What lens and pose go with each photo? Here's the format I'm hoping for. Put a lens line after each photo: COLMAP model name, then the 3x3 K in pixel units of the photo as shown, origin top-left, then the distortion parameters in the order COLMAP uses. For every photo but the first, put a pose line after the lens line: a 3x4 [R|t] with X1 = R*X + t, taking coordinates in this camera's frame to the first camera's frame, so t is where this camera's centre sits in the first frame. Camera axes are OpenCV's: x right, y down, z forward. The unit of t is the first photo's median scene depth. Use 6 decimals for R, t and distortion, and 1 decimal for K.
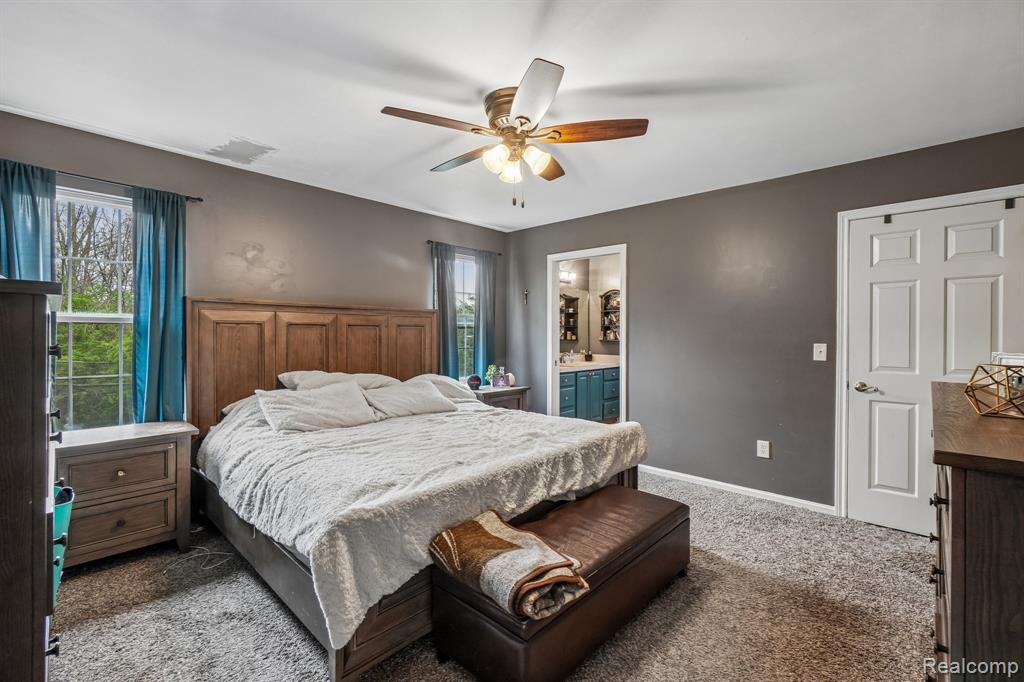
lens RADIAL K [[442.4, 0, 510.7], [0, 442.4, 339.2], [0, 0, 1]] dist [-0.002757, 0.001394]
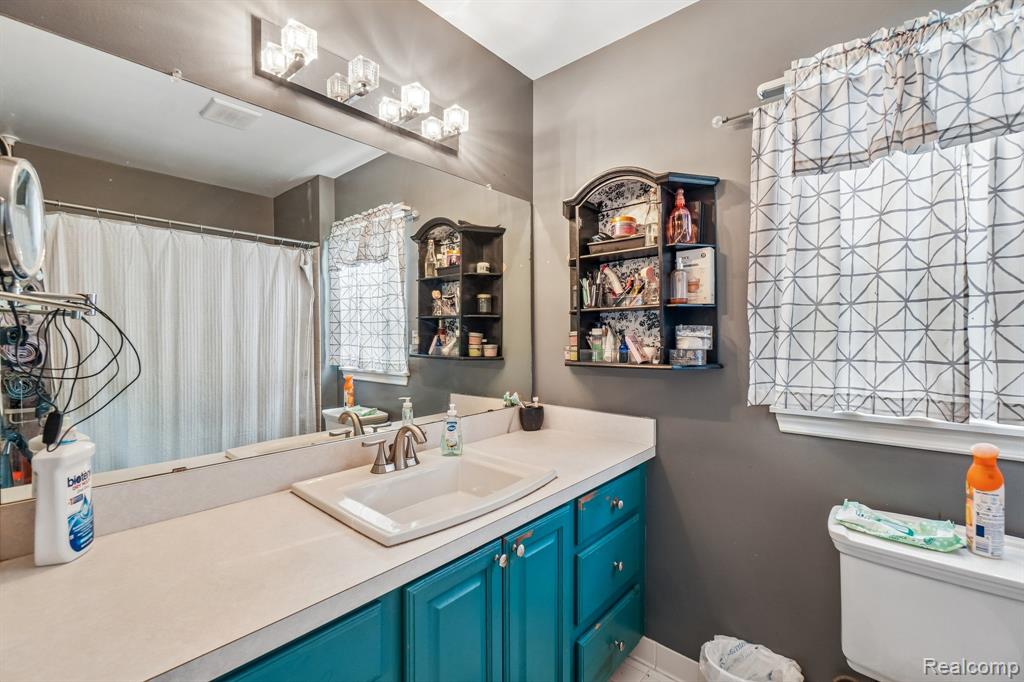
lens RADIAL K [[442.4, 0, 513.3], [0, 442.4, 340.1], [0, 0, 1]] dist [-0.002757, 0.001394]
pose [[0.999212, -0.006330, 0.039180, 0.152101], [0.006522, 0.999967, -0.004771, -0.010247], [-0.039148, 0.005022, 0.999221, 0.697663]]
